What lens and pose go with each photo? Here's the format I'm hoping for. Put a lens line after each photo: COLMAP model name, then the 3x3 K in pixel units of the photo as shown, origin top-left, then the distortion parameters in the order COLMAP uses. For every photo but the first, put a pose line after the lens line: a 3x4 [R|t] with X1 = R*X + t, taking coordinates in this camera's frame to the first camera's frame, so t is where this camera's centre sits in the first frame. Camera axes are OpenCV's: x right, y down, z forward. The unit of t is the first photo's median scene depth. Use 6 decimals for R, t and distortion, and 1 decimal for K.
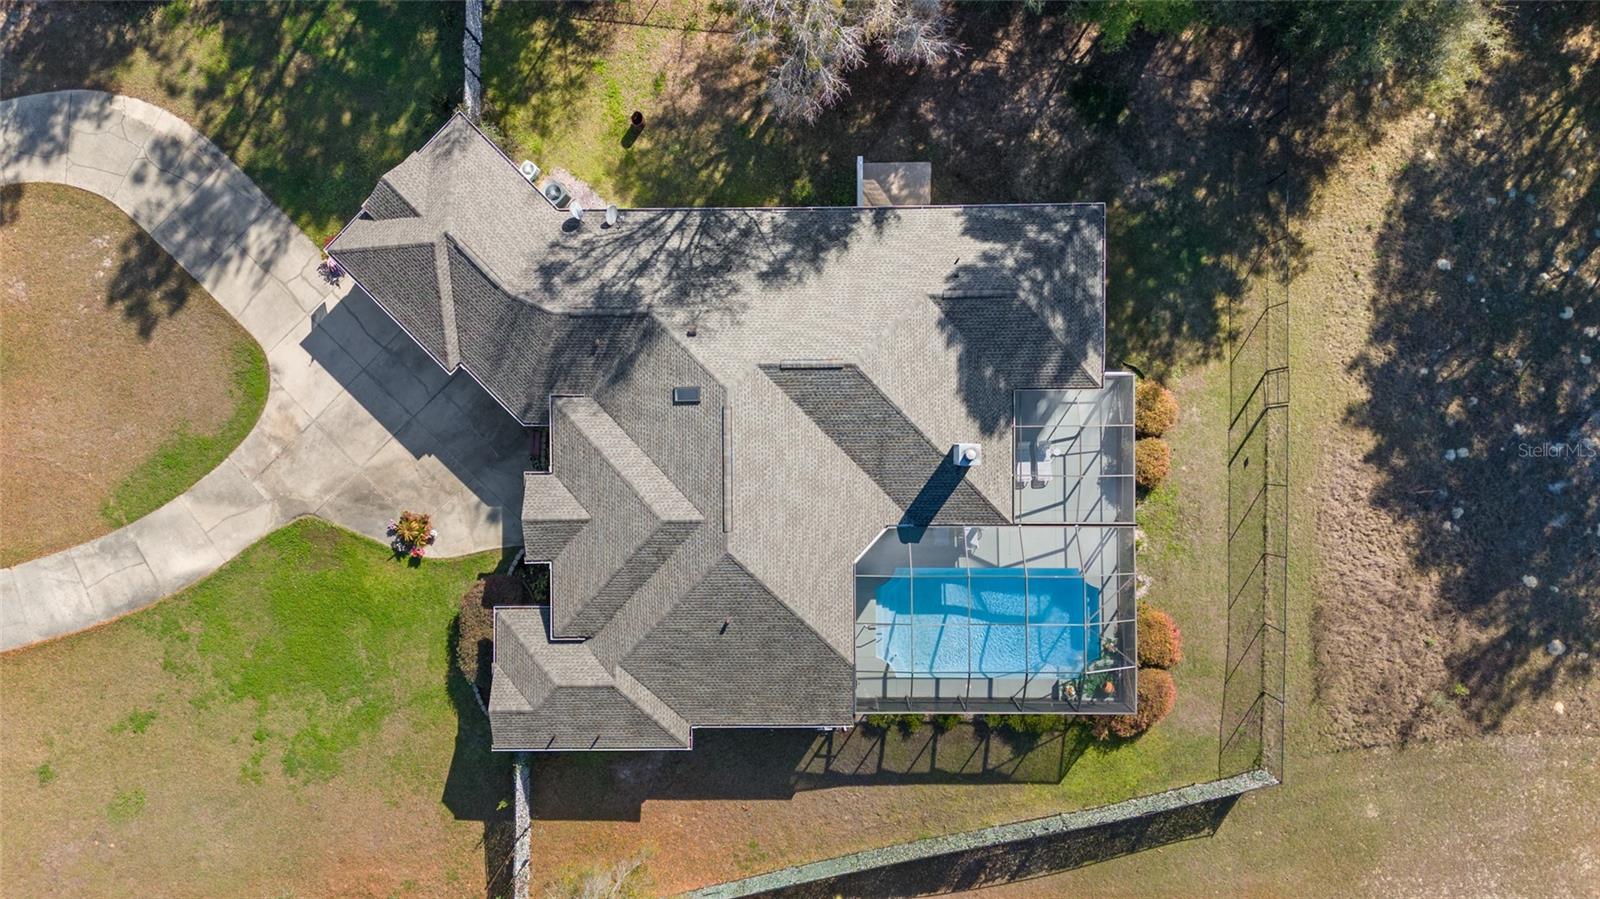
lens RADIAL K [[1179.0, 0, 800.8], [0, 1179.0, 457.2], [0, 0, 1]] dist [0.055331, -0.033523]
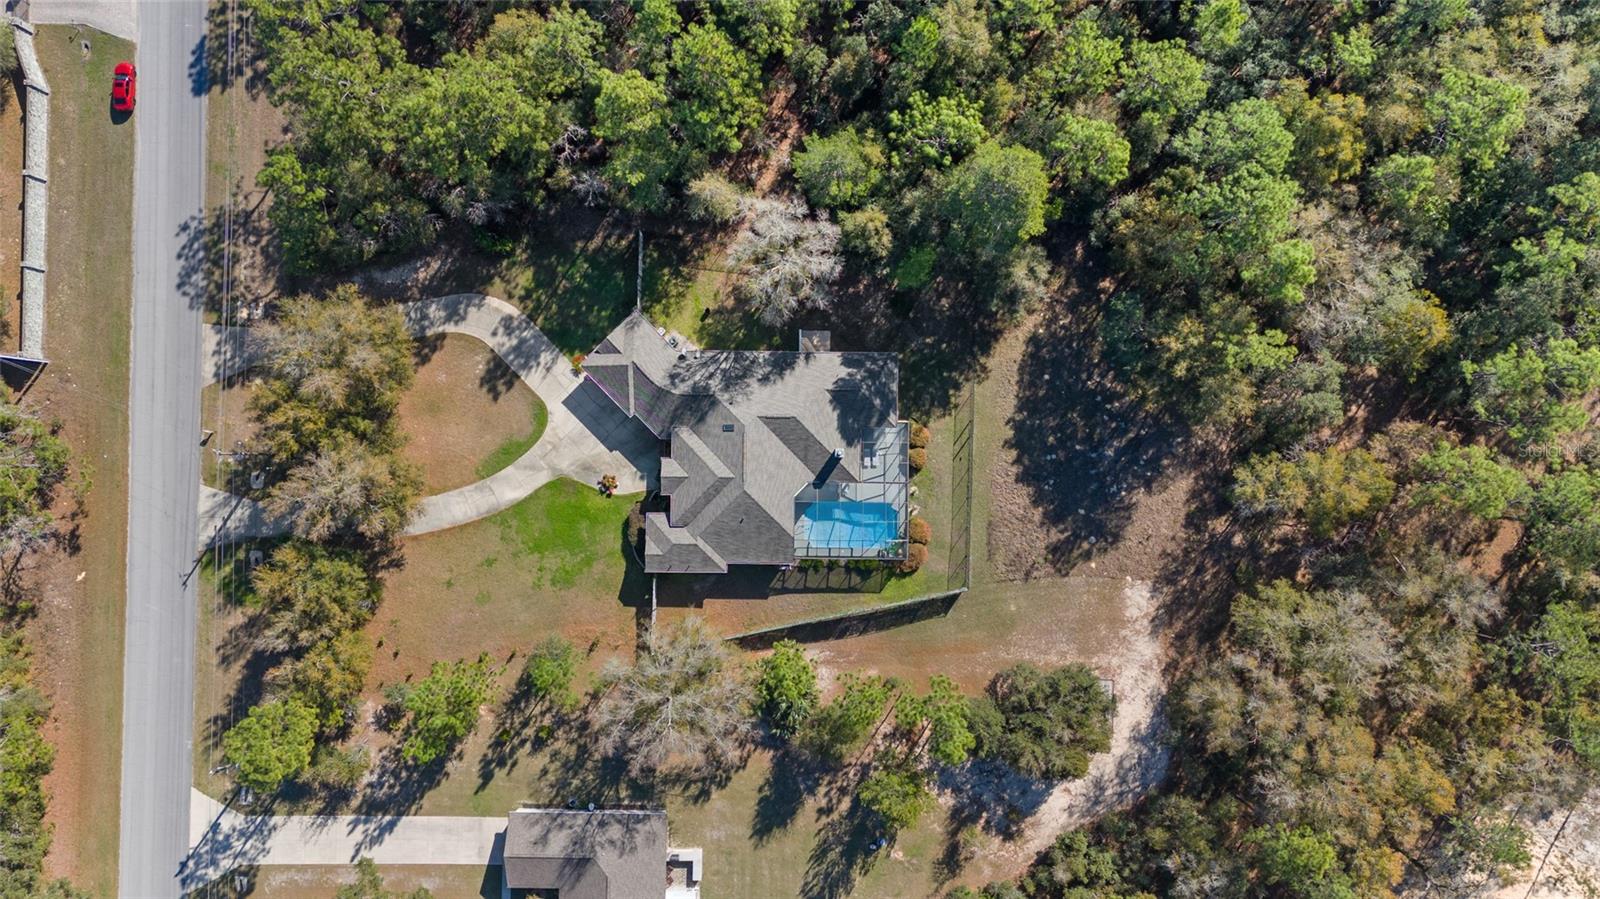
lens RADIAL K [[1173.4, 0, 800.0], [0, 1173.4, 449.5], [0, 0, 1]] dist [0.068883, -0.061549]
pose [[0.999634, 0.016447, 0.021464, 0.002083], [-0.016058, 0.999706, -0.018188, 0.033027], [-0.021757, 0.017837, 0.999604, -1.358720]]
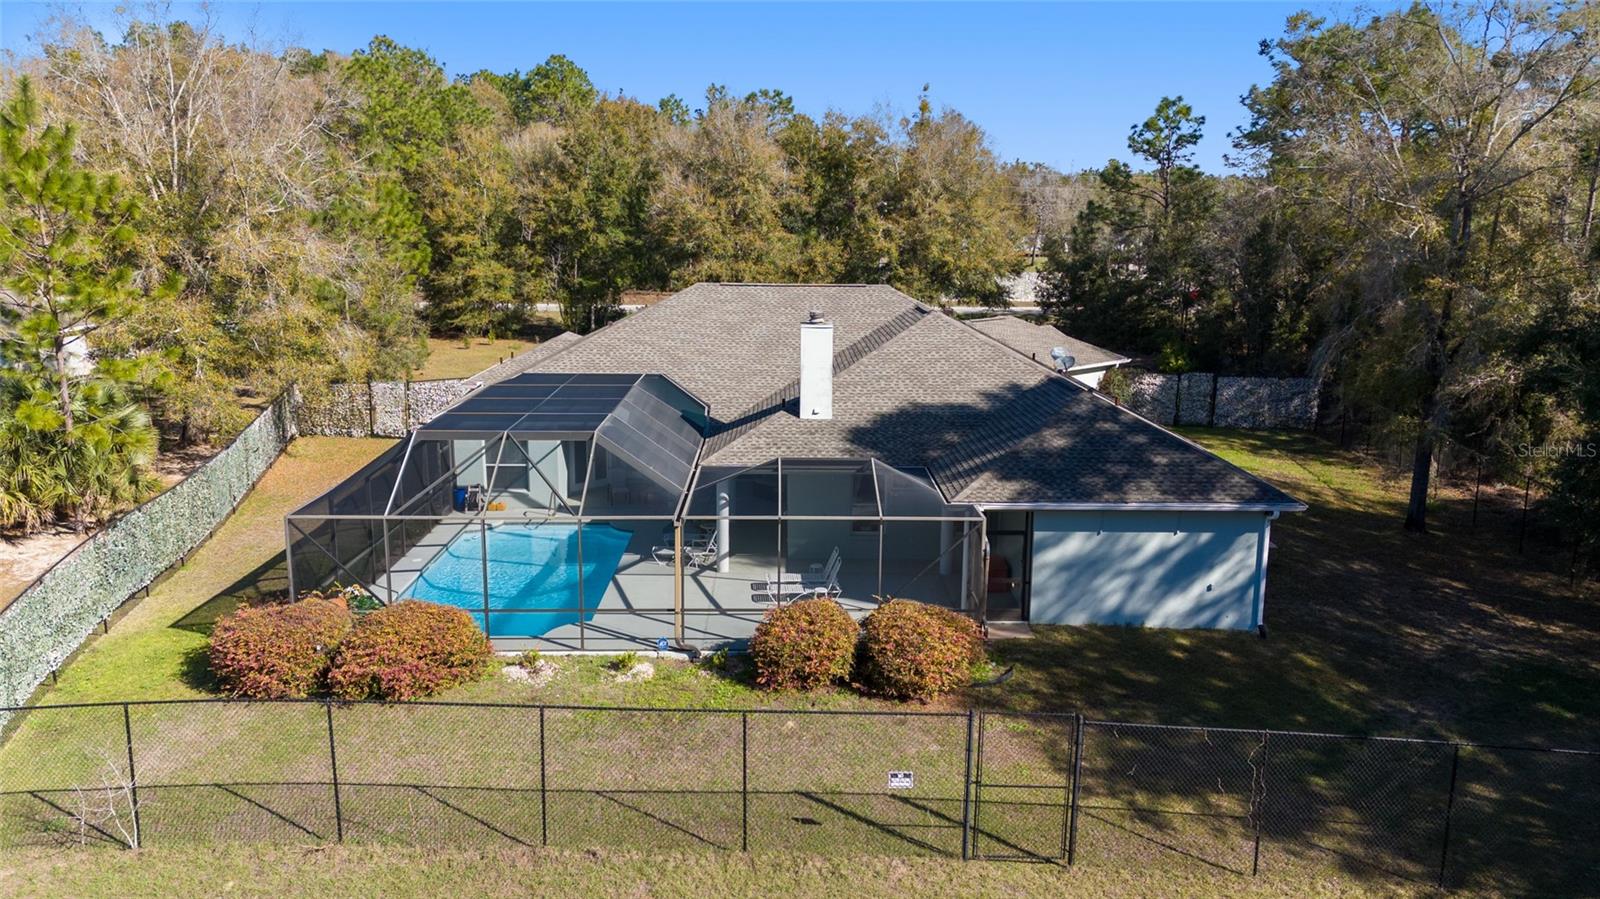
lens RADIAL K [[1173.4, 0, 800.0], [0, 1173.4, 449.5], [0, 0, 1]] dist [0.068883, -0.061549]
pose [[0.009859, 0.216295, -0.976278, 0.711817], [-0.999875, -0.009943, -0.012301, 0.013484], [-0.012368, 0.976277, 0.216170, 0.817368]]
